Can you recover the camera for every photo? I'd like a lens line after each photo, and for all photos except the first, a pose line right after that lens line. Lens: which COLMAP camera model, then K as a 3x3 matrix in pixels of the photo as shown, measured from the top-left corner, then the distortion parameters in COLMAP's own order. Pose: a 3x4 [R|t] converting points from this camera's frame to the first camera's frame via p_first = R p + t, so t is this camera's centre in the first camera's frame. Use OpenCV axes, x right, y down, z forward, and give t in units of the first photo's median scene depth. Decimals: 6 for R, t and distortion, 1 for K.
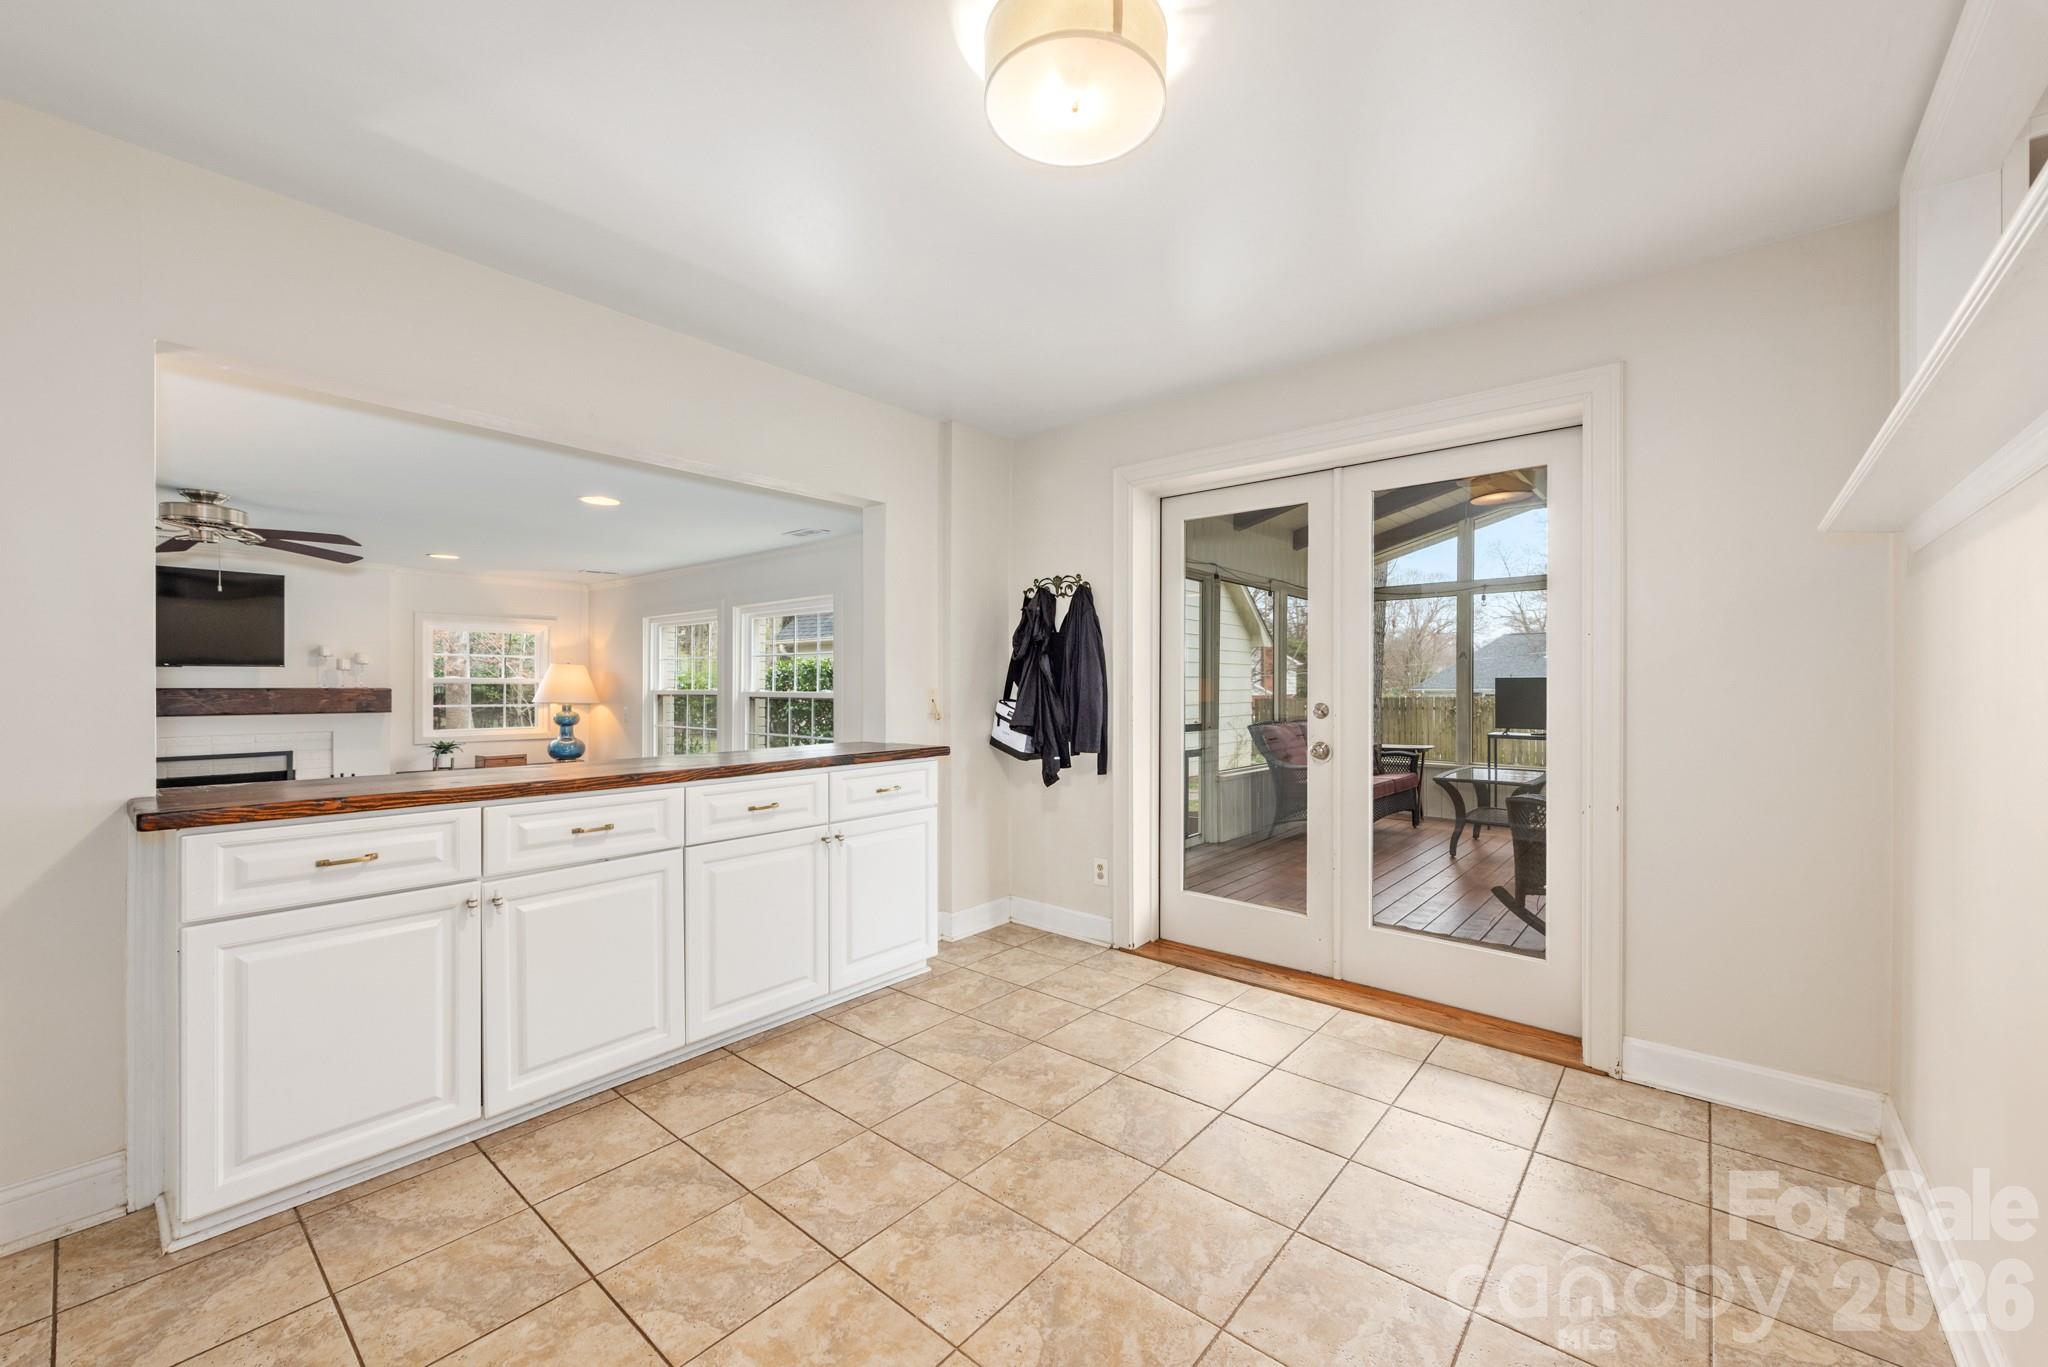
lens RADIAL K [[797.9, 0, 1037.7], [0, 797.9, 686.0], [0, 0, 1]] dist [0.010073, -0.002627]
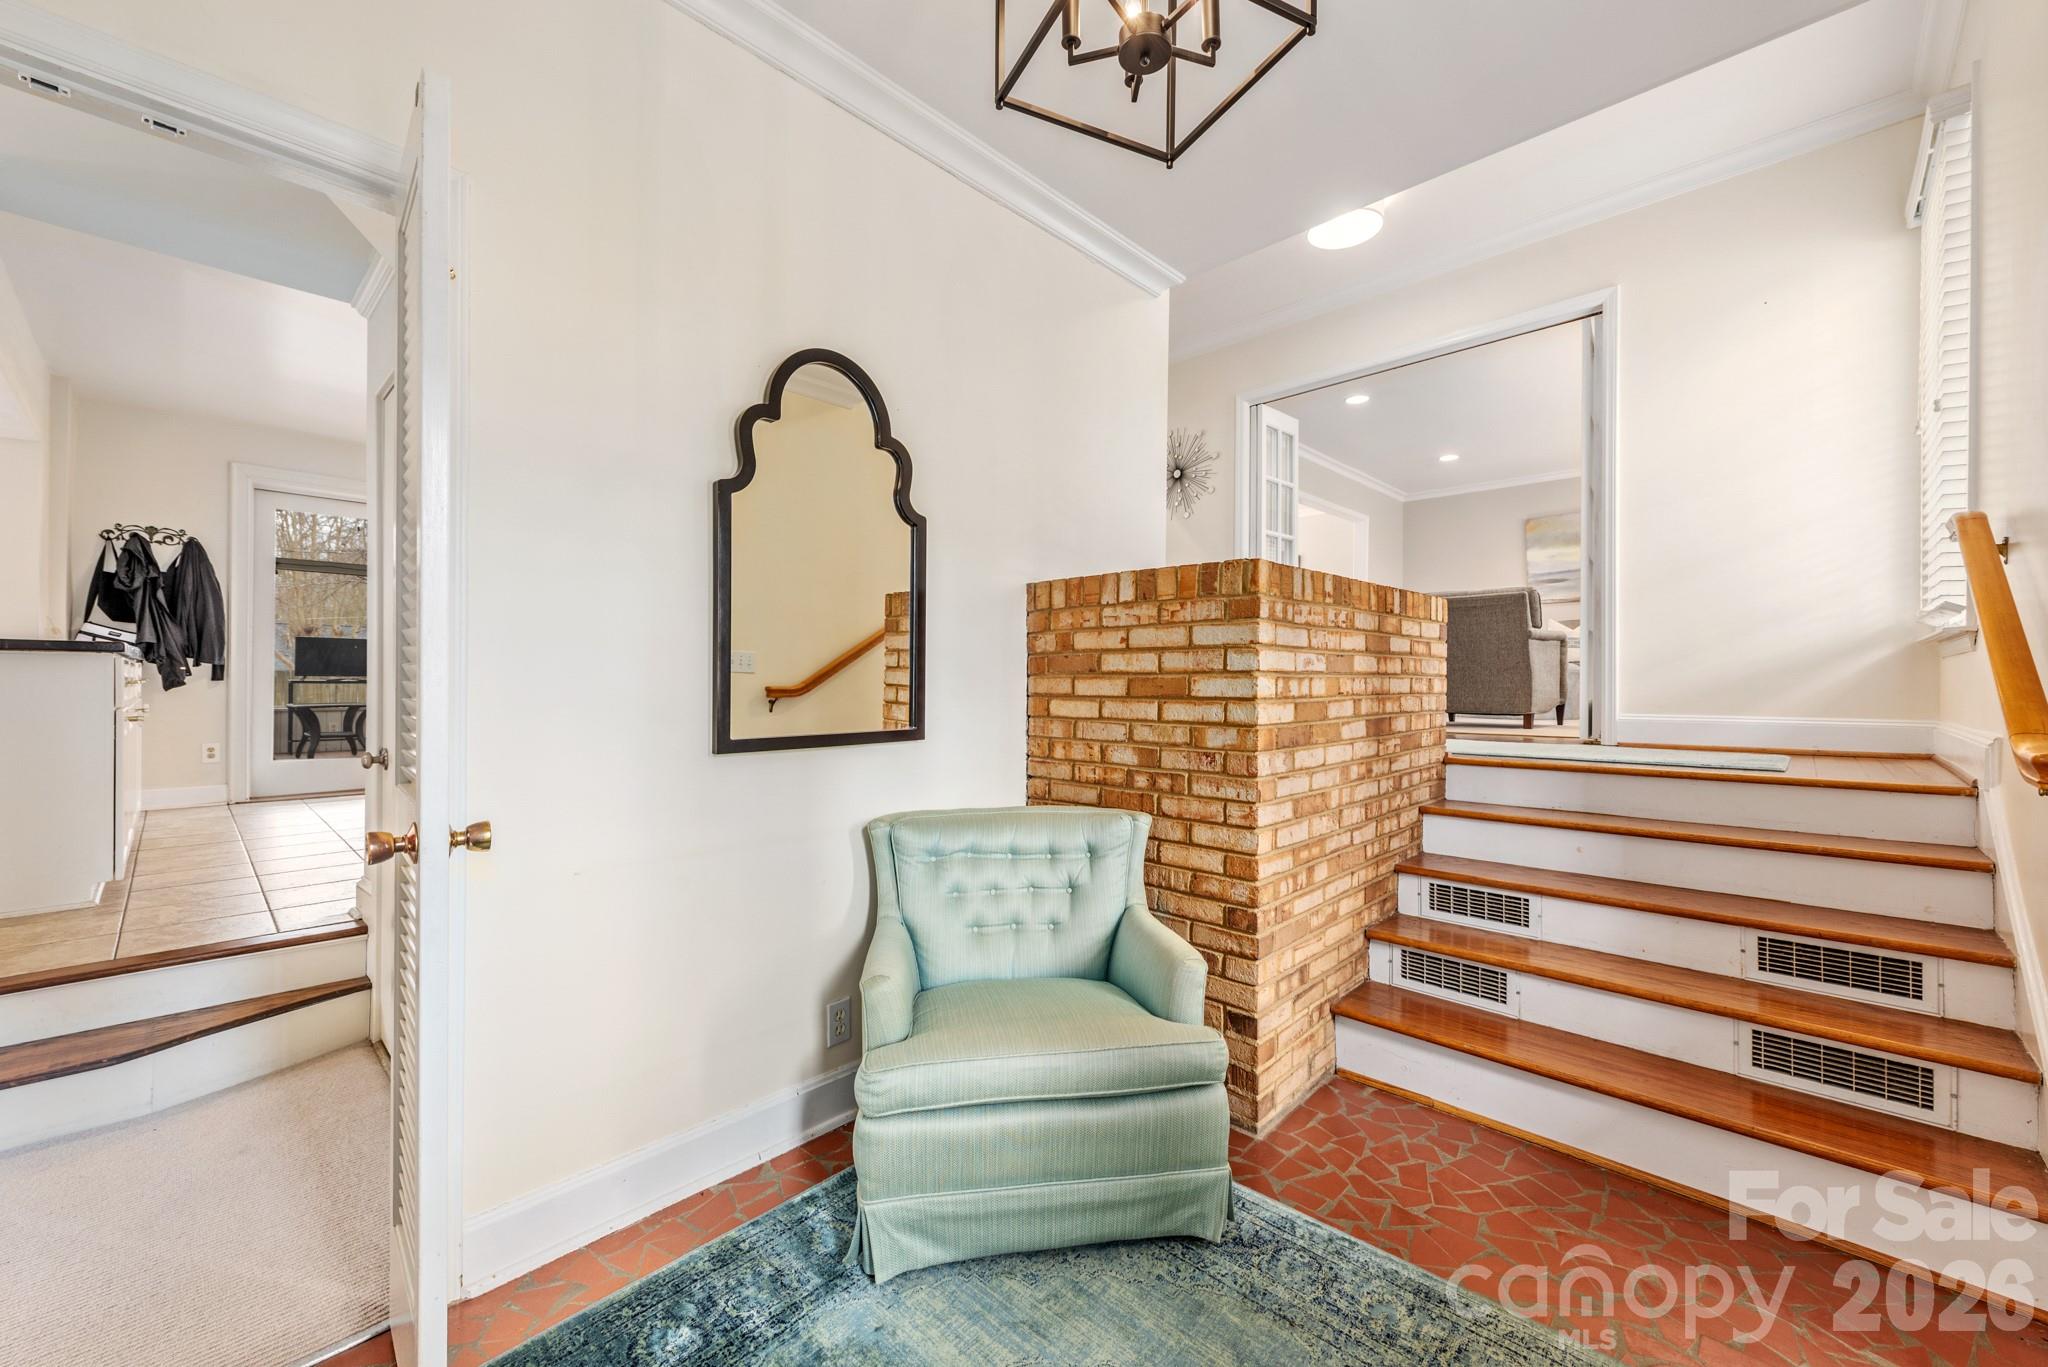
lens RADIAL K [[797.9, 0, 1022.4], [0, 797.9, 685.6], [0, 0, 1]] dist [0.010073, -0.002627]
pose [[0.071066, 0.002099, 0.997469, -1.711473], [-0.001773, 0.999996, -0.001978, 0.169010], [-0.997470, -0.001628, 0.071069, -0.687658]]
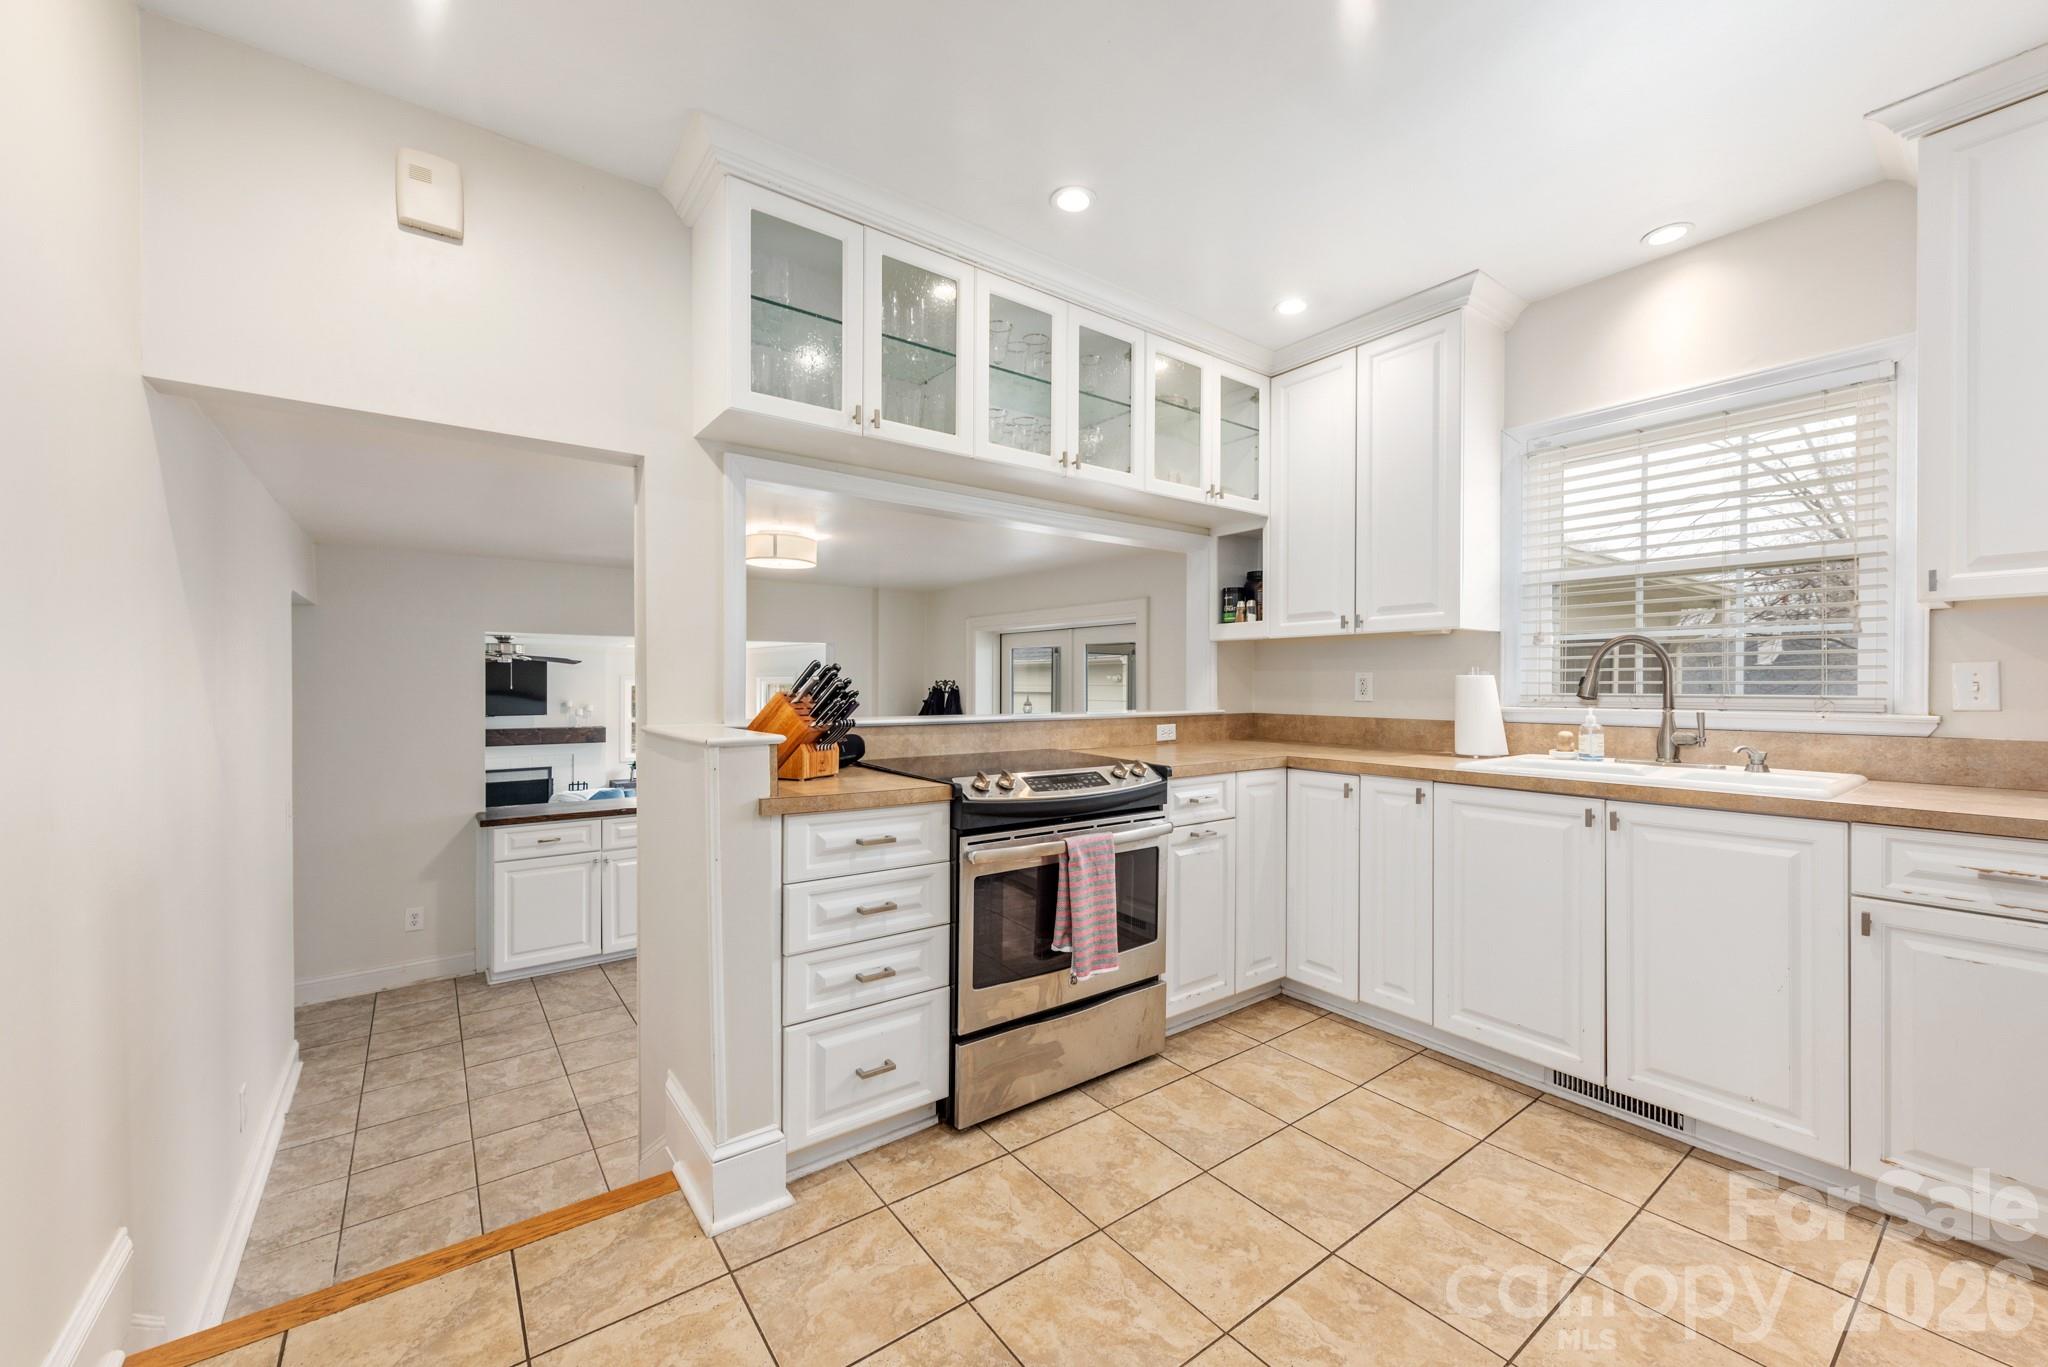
lens RADIAL K [[797.9, 0, 1043.8], [0, 797.9, 689.4], [0, 0, 1]] dist [0.010073, -0.002627]
pose [[0.976955, 0.003994, -0.213407, 0.839528], [-0.002823, 0.999979, 0.005788, -0.194699], [0.213426, -0.005053, 0.976946, -0.788838]]
